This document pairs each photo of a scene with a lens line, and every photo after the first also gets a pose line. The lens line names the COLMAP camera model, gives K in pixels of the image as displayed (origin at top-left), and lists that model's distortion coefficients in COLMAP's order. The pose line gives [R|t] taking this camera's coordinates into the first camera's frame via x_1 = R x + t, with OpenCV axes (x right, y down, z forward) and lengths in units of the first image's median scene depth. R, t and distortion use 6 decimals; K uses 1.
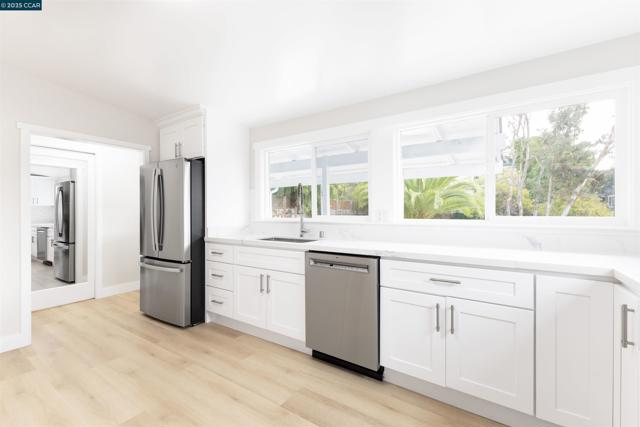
lens RADIAL K [[276.2, 0, 320.0], [0, 276.2, 213.5], [0, 0, 1]] dist [0.000328, 0.000234]
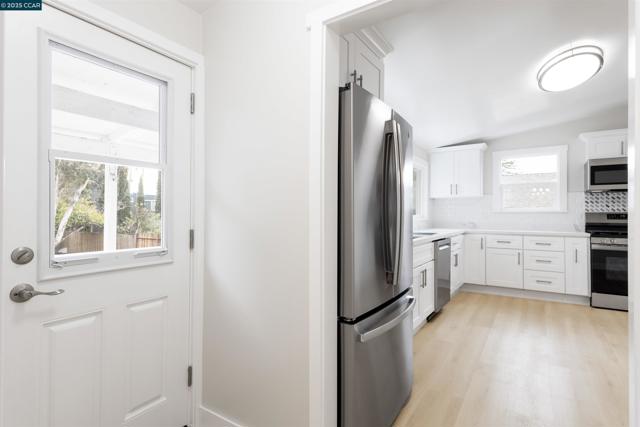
lens RADIAL K [[328.6, 0, 320.0], [0, 328.6, 213.5], [0, 0, 1]] dist [0.028247, 0.000954]
pose [[0.012278, 0.004007, 0.999917, -1.487756], [0.005912, 0.999974, -0.004080, 0.004983], [-0.999907, 0.005962, 0.012254, 1.380726]]
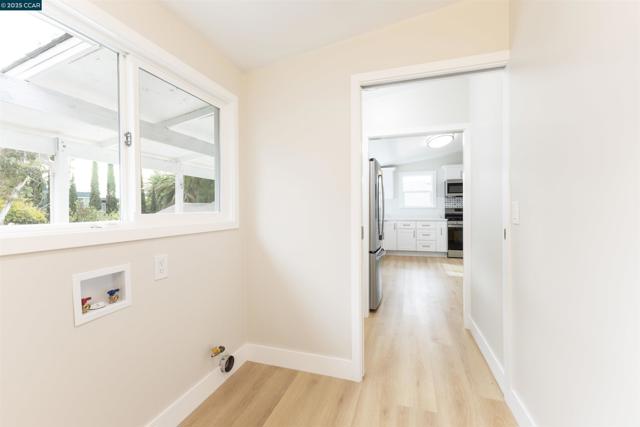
lens RADIAL K [[276.2, 0, 320.0], [0, 276.2, 213.5], [0, 0, 1]] dist [0.000328, 0.000234]
pose [[-0.253716, -0.011505, 0.967210, -2.031409], [0.012801, 0.999802, 0.015251, -0.002193], [-0.967194, 0.016251, -0.253518, 1.890750]]
